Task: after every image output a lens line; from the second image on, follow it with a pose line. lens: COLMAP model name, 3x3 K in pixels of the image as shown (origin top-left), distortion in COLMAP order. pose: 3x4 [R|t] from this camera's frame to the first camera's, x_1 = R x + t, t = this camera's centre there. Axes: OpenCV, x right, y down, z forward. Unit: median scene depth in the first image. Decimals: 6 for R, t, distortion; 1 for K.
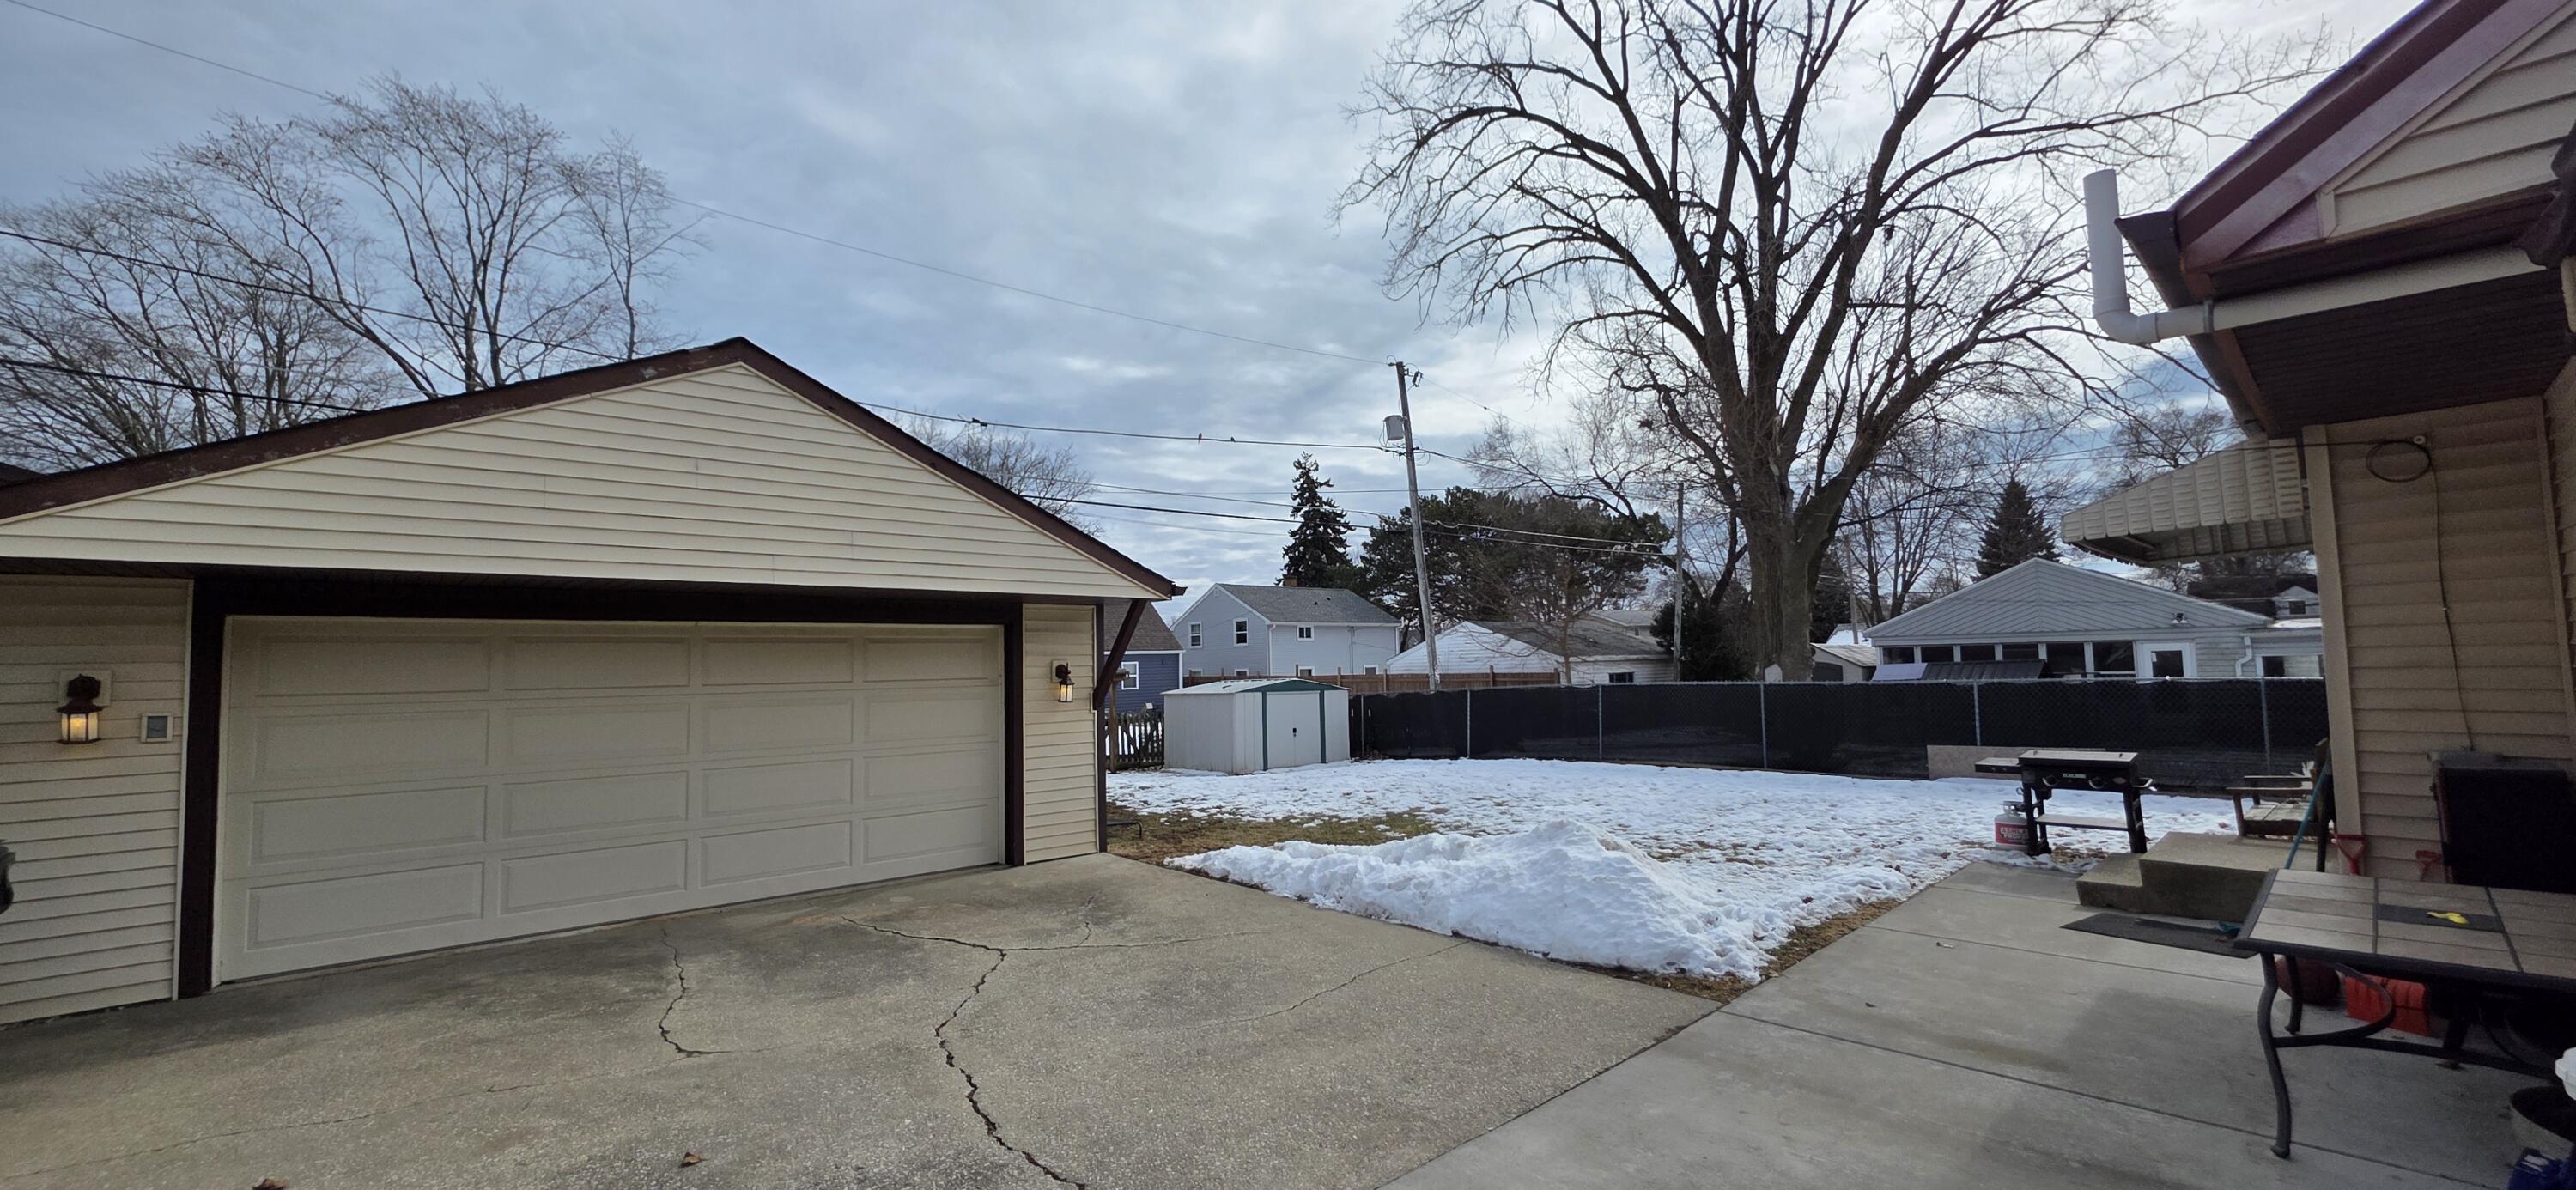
lens RADIAL K [[1026.0, 0, 1323.3], [0, 1026.0, 595.6], [0, 0, 1]] dist [-0.001503, -0.000184]
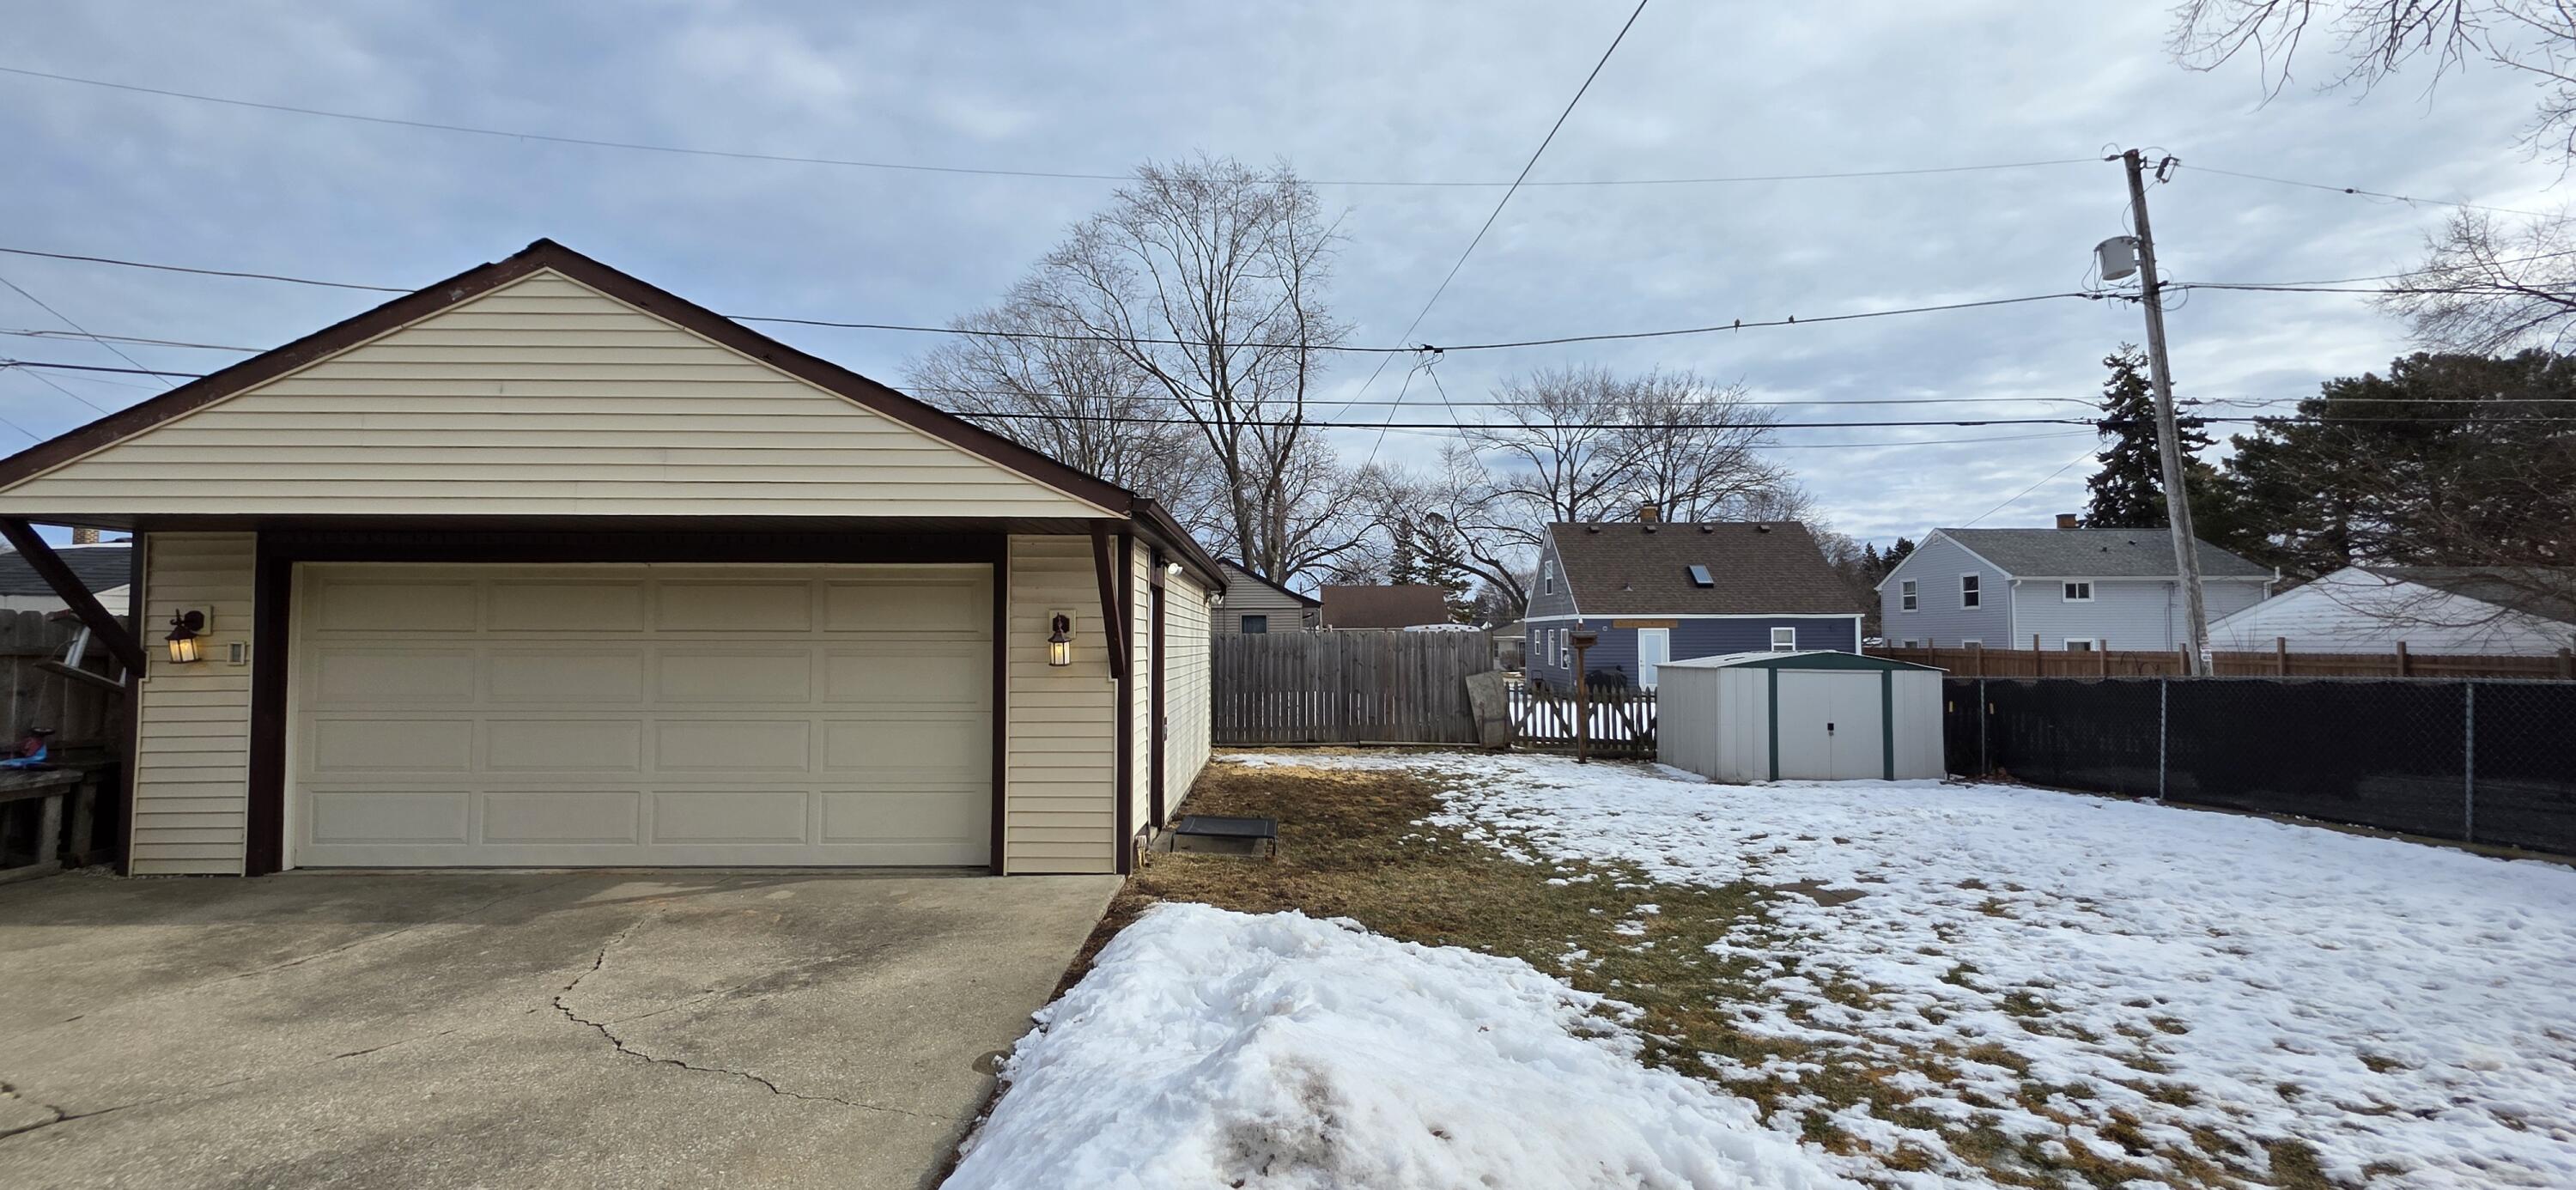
lens RADIAL K [[1027.8, 0, 1302.6], [0, 1027.8, 598.2], [0, 0, 1]] dist [0.001293, -0.000132]
pose [[0.735203, -0.005459, -0.677825, 0.180127], [0.029657, 0.999269, 0.024119, 0.019975], [0.677198, -0.037835, 0.734827, 0.270346]]
